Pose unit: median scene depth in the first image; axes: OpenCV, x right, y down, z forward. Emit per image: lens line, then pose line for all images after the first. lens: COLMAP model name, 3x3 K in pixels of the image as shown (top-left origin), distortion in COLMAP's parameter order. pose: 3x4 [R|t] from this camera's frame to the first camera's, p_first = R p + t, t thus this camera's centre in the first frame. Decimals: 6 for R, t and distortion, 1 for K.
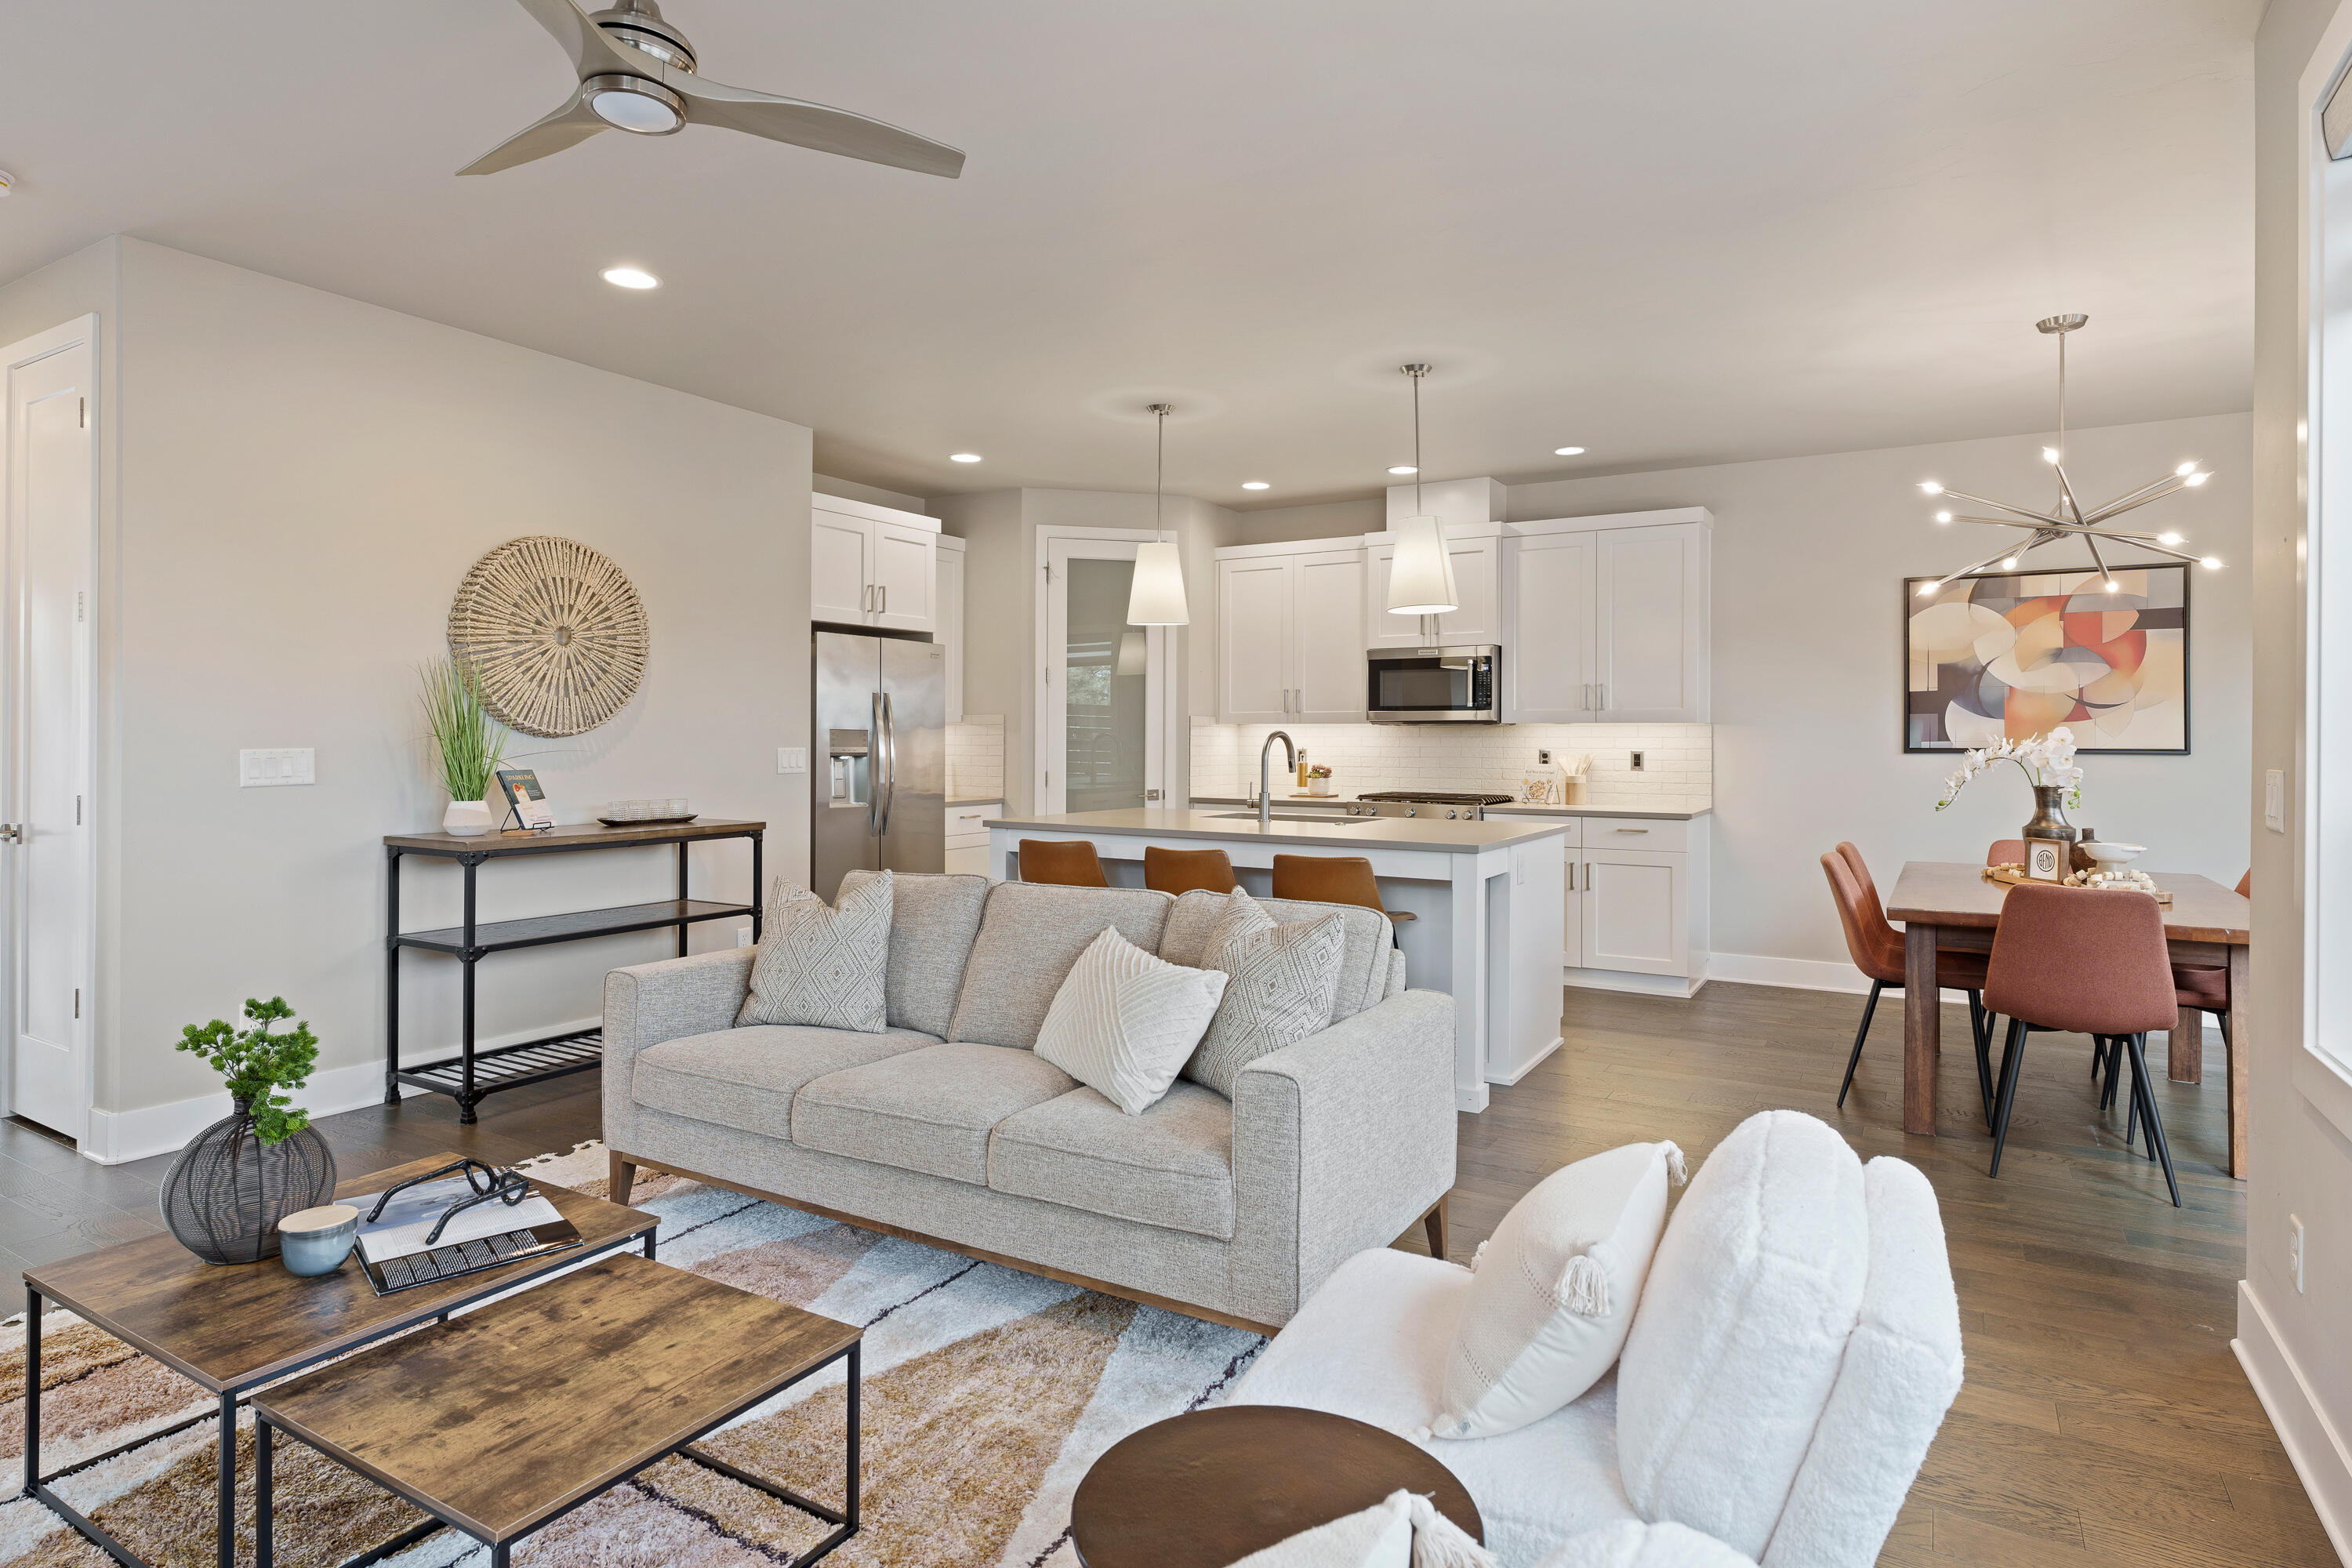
lens RADIAL K [[1257.9, 0, 1172.9], [0, 1257.9, 727.0], [0, 0, 1]] dist [-0.001642, 0.001947]
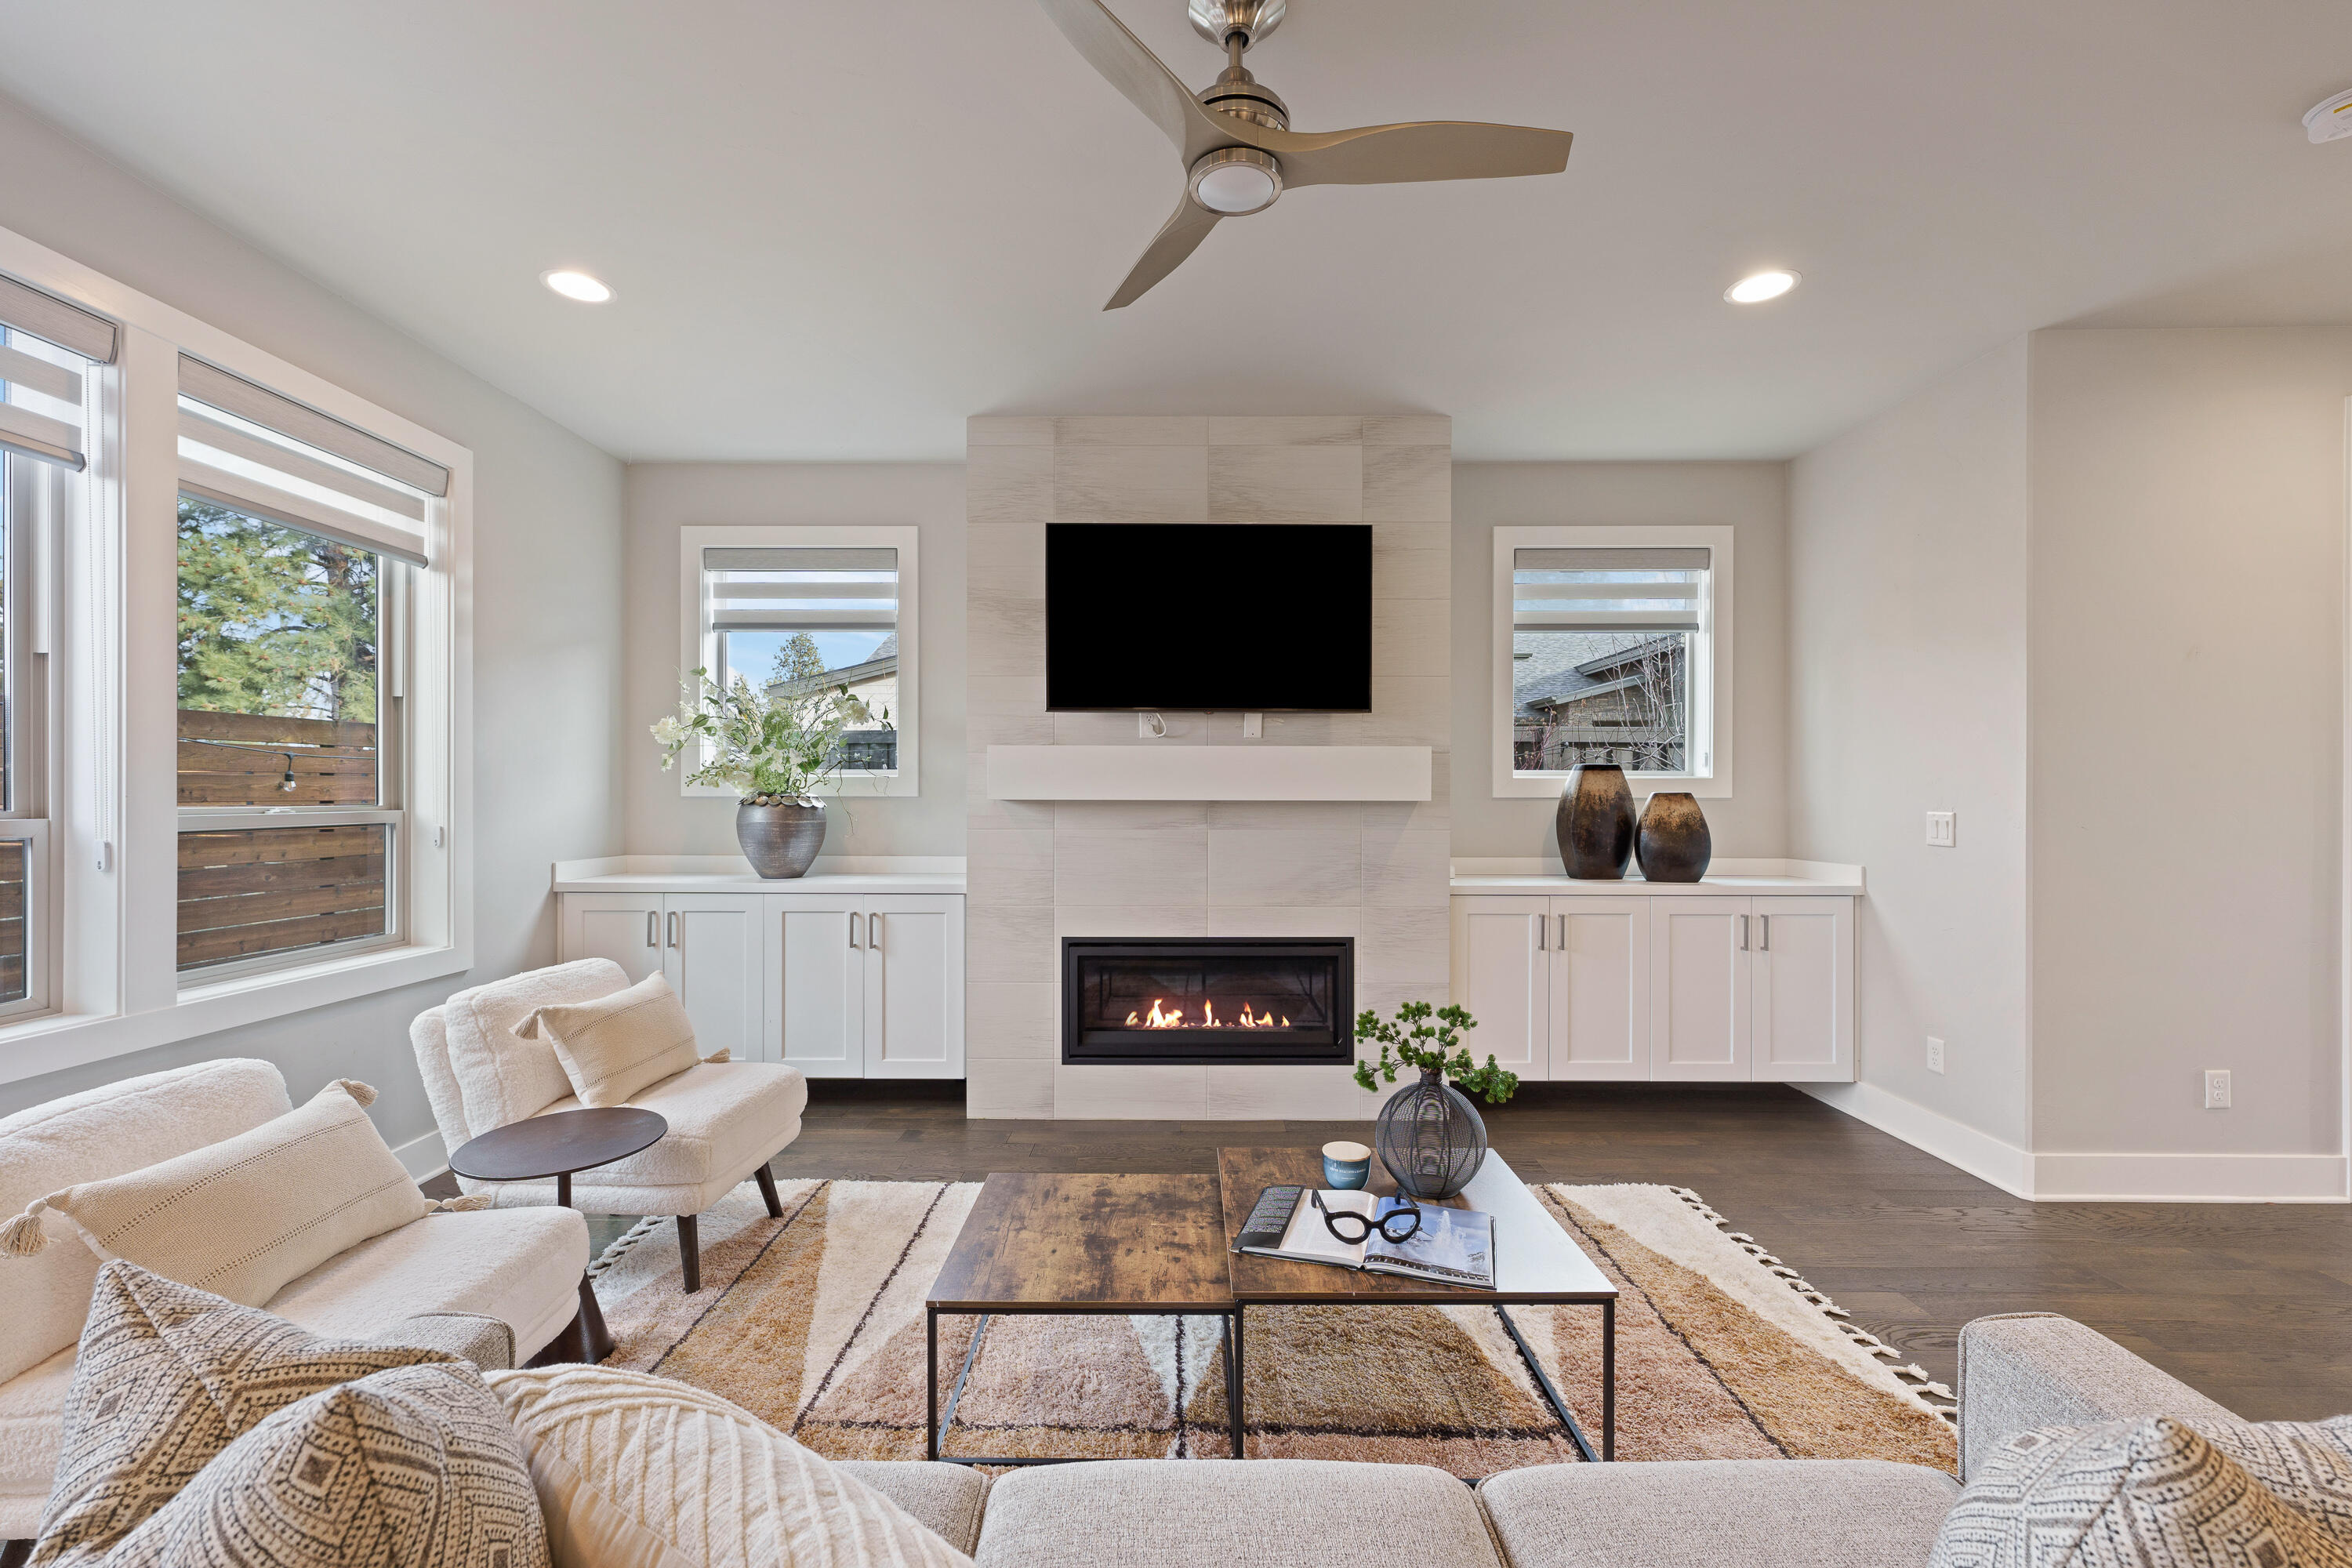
lens RADIAL K [[965.7, 0, 1187.4], [0, 965.7, 791.7], [0, 0, 1]] dist [0.001683, 0.000755]
pose [[-0.856727, -0.006069, -0.515734, 0.005150], [-0.002276, 0.999966, -0.007986, 0.002374], [0.515764, -0.005668, -0.856712, 0.622110]]
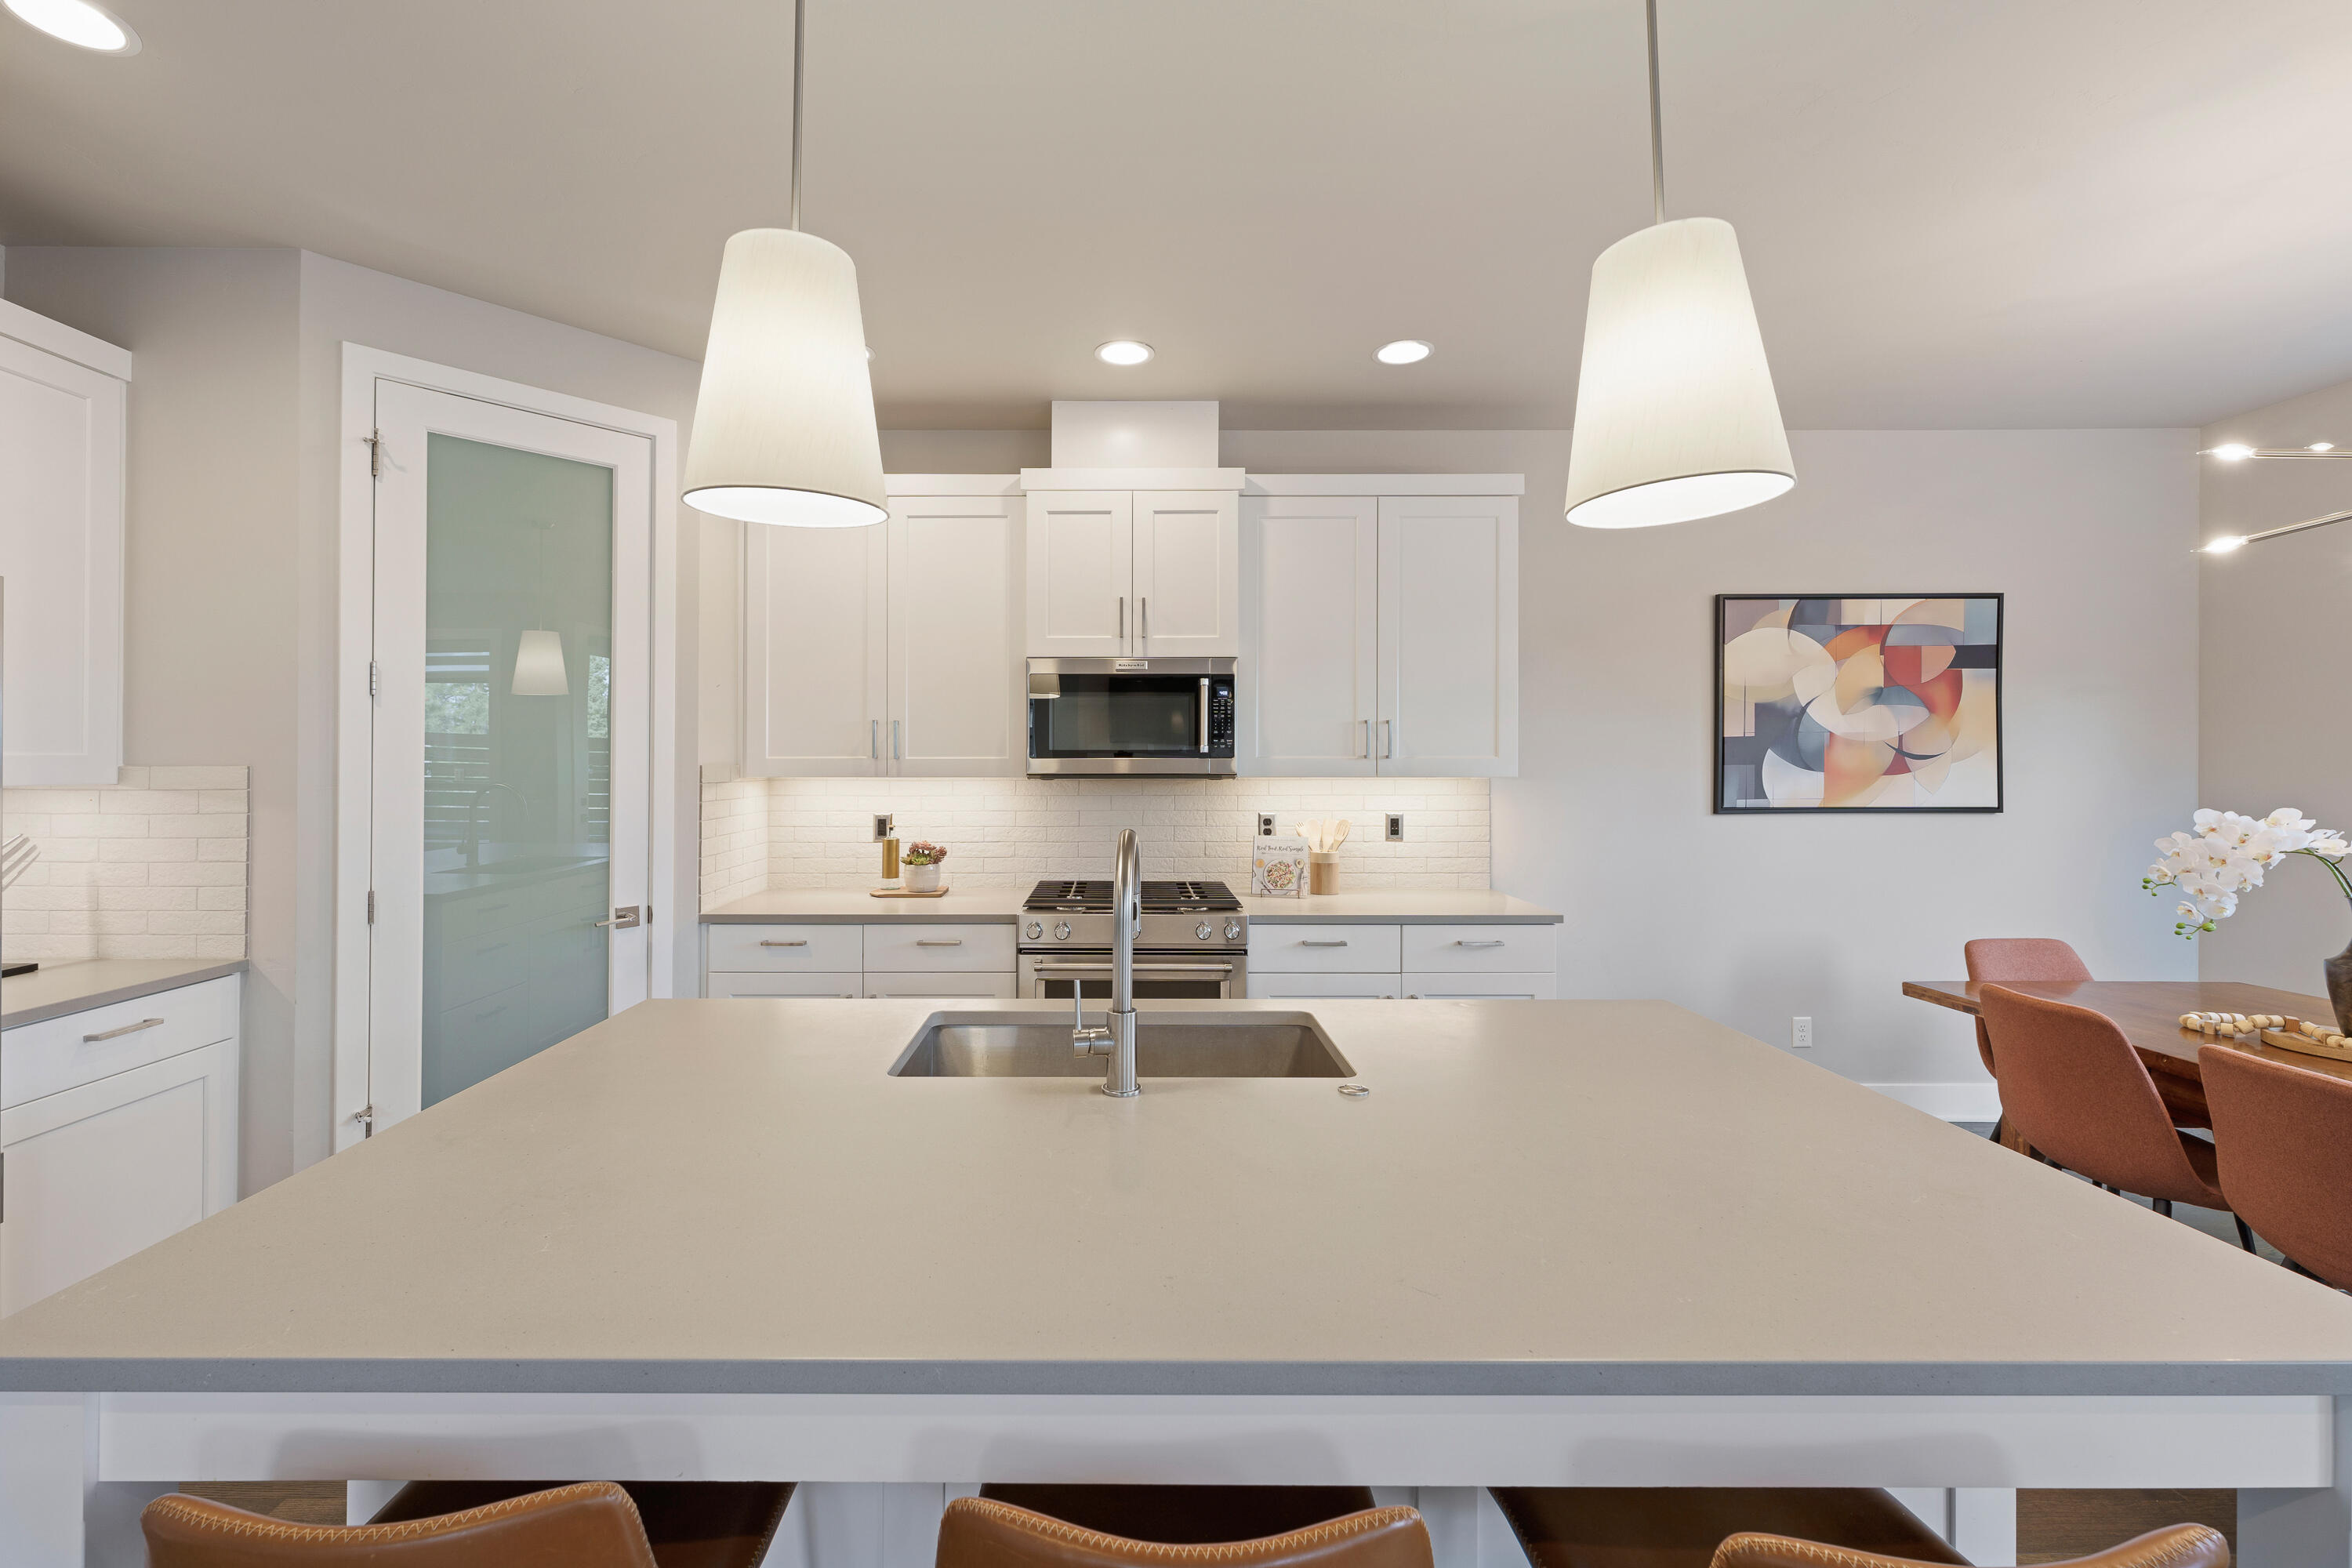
lens RADIAL K [[965.7, 0, 1121.5], [0, 965.7, 755.3], [0, 0, 1]] dist [0.001683, 0.000755]
pose [[0.857423, -0.000642, 0.514612, -0.057394], [-0.000595, 0.999997, 0.002238, -0.017926], [-0.514612, -0.002225, 0.857420, 0.680923]]
